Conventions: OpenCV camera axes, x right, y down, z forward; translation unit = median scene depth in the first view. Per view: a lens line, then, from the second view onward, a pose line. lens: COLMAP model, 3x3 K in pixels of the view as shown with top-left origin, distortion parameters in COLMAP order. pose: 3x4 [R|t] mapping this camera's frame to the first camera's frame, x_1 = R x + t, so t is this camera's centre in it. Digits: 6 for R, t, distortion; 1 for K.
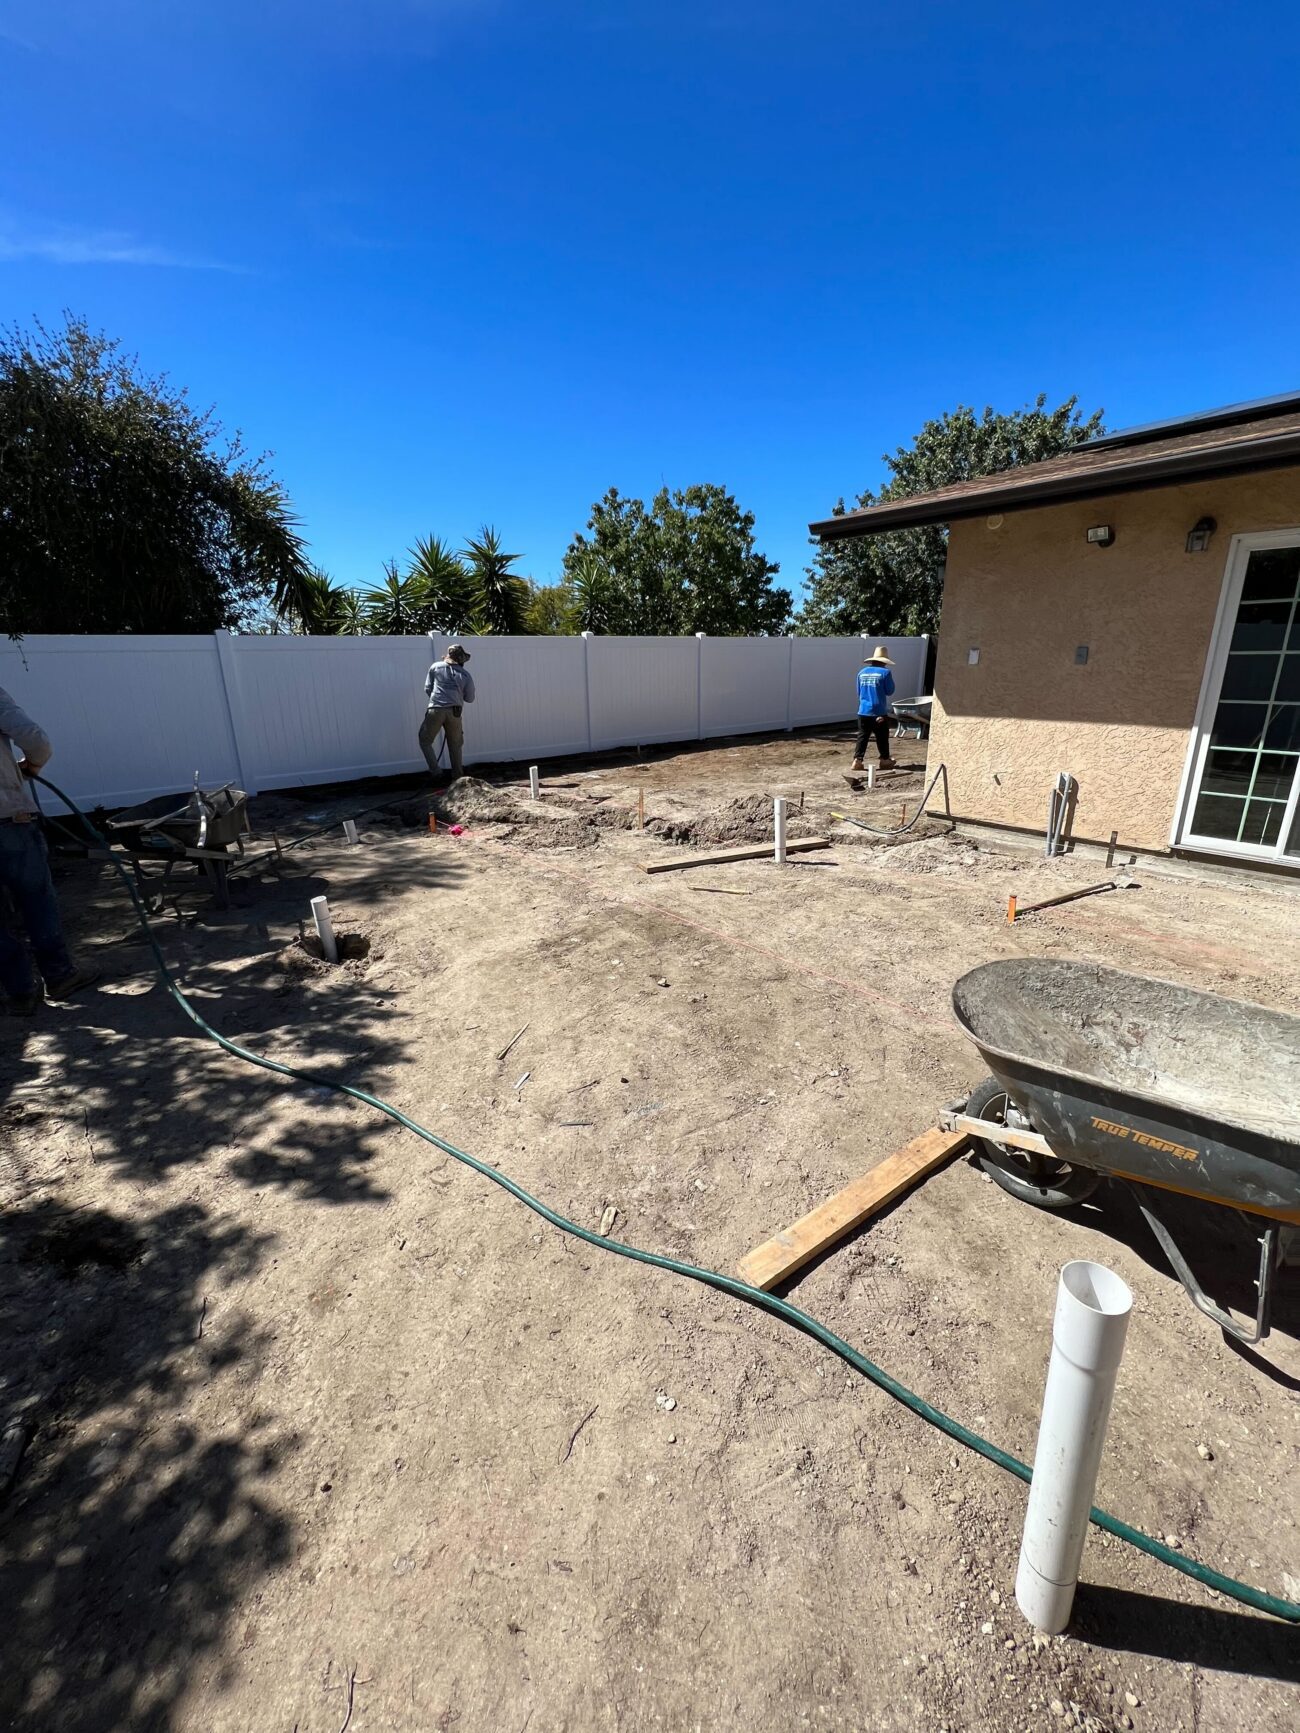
lens RADIAL K [[692.5, 0, 659.0], [0, 692.5, 866.1], [0, 0, 1]] dist [0.003655, 0.000494]
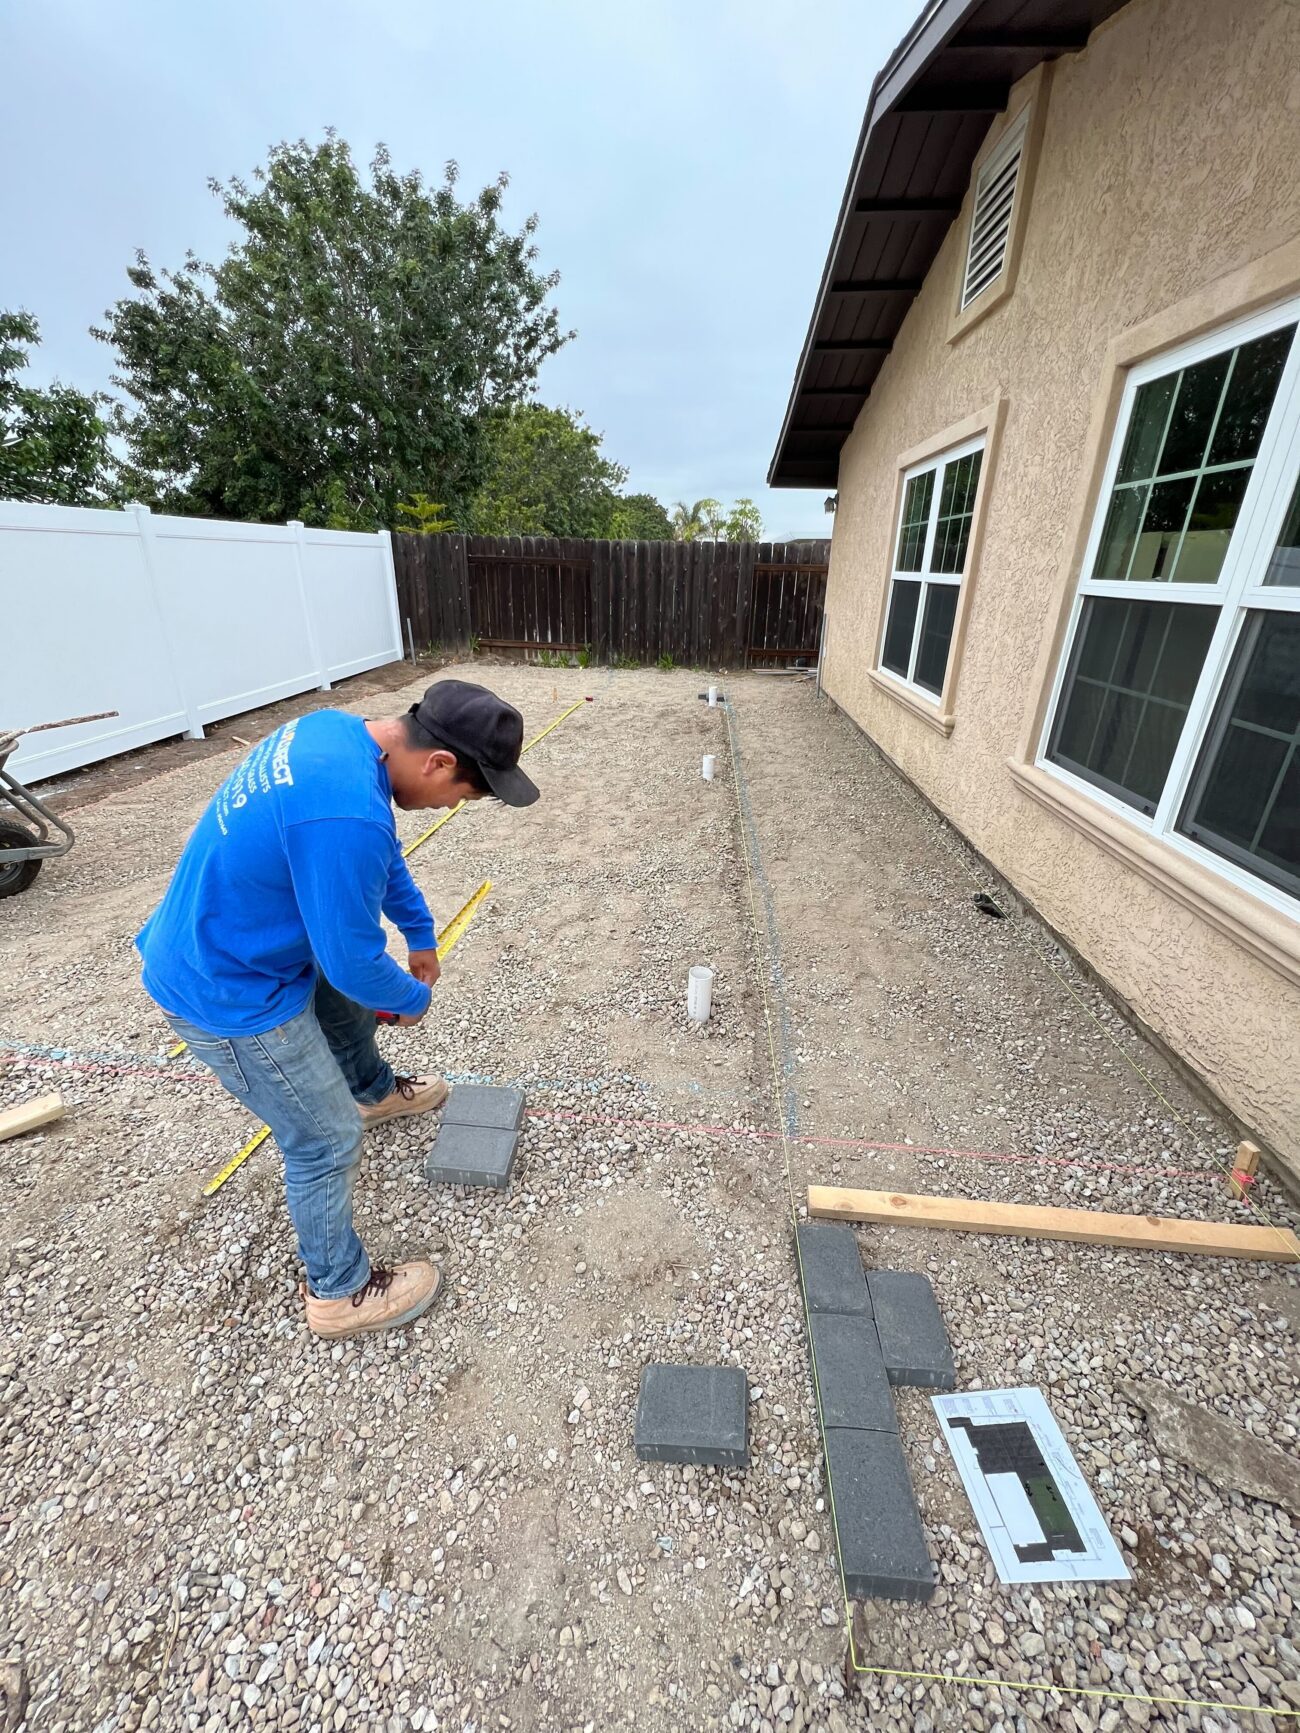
lens RADIAL K [[692.5, 0, 652.4], [0, 692.5, 865.6], [0, 0, 1]] dist [0.003655, 0.000494]
pose [[0.678532, -0.270926, 0.682783, 0.046702], [0.203058, 0.962460, 0.180107, -0.109886], [-0.705947, 0.016436, 0.708074, 0.379627]]
